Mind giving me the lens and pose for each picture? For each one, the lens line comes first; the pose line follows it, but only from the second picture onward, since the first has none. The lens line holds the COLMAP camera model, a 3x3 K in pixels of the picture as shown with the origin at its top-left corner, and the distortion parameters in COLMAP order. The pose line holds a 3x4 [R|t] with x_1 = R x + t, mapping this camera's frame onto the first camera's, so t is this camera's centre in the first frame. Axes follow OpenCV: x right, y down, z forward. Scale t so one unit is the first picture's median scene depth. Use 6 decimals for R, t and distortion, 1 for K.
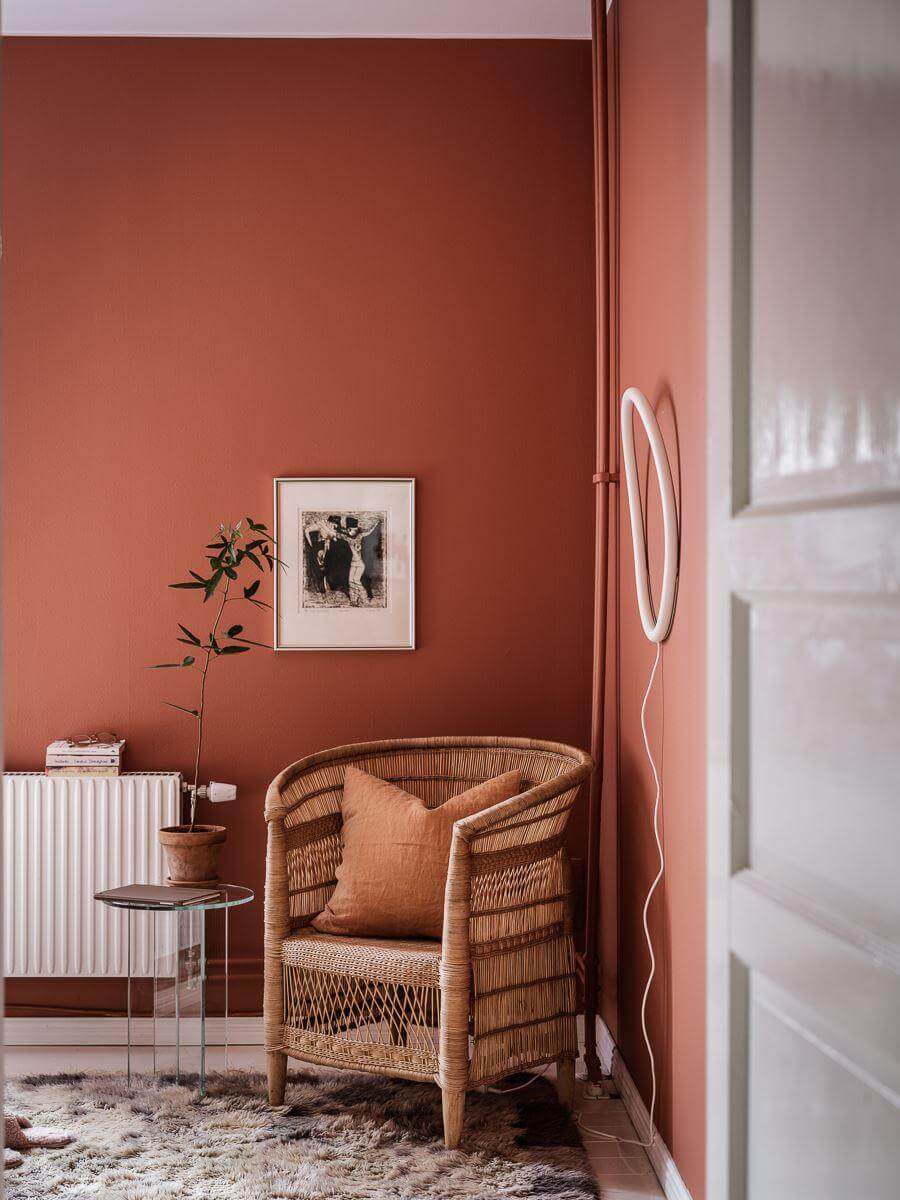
lens RADIAL K [[1208.3, 0, 450.0], [0, 1208.3, 600.0], [0, 0, 1]] dist [-0.009573, -0.035032]
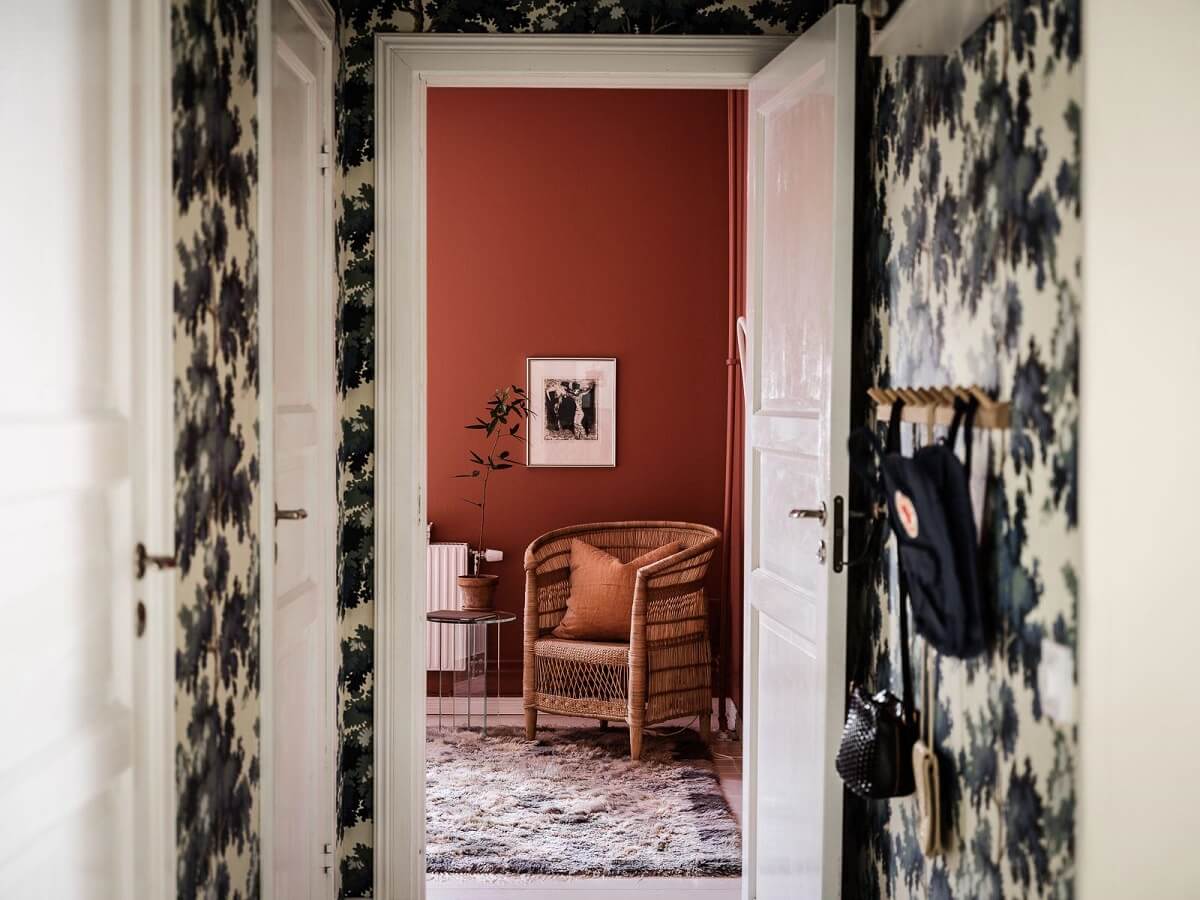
lens RADIAL K [[1208.3, 0, 600.0], [0, 1208.3, 450.0], [0, 0, 1]] dist [-0.009573, -0.035032]
pose [[0.999022, 0.006251, -0.043773, 0.022239], [-0.004759, 0.999407, 0.034105, -0.038997], [0.043960, -0.033864, 0.998459, -0.648946]]
